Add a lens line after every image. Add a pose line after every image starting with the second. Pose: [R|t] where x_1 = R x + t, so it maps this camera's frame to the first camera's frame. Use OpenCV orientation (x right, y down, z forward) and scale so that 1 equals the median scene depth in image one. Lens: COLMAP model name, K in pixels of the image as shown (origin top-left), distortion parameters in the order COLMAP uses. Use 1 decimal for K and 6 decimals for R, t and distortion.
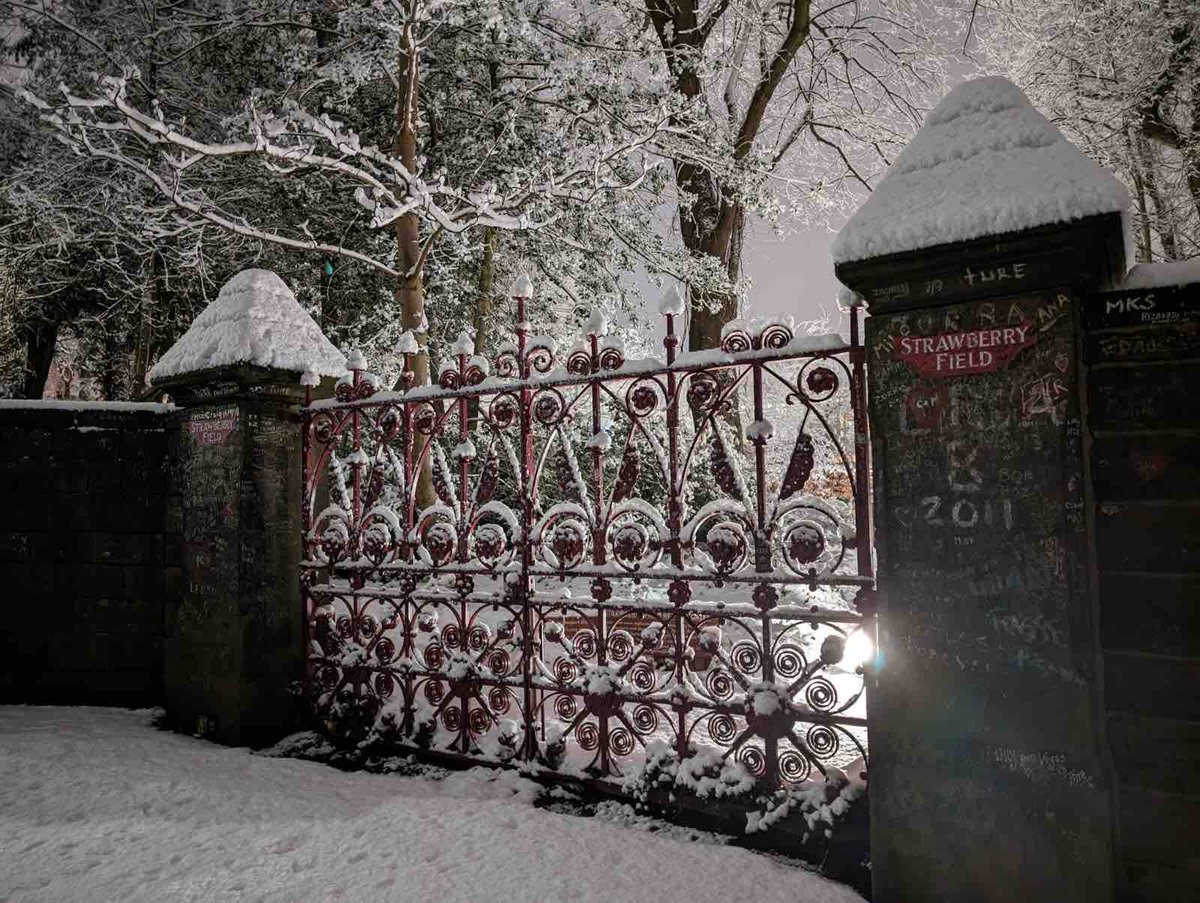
lens RADIAL K [[880.8, 0, 600.0], [0, 880.8, 451.5], [0, 0, 1]] dist [0.027194, -0.008335]
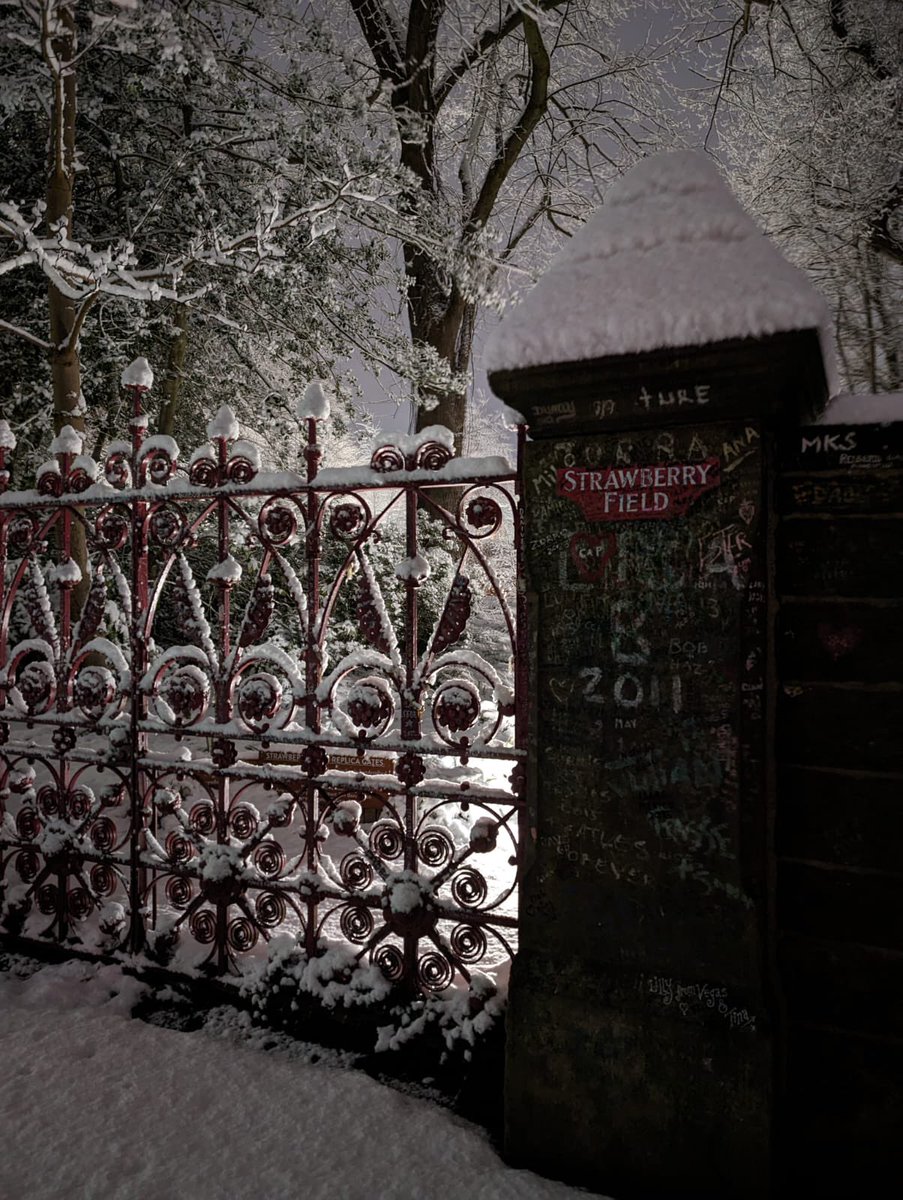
lens RADIAL K [[880.8, 0, 469.2], [0, 880.8, 587.0], [0, 0, 1]] dist [0.027194, -0.008335]
pose [[0.990827, 0.022790, 0.133201, 0.116071], [-0.029922, 0.998210, 0.051790, -0.047053], [-0.131782, -0.055301, 0.989735, 0.163076]]
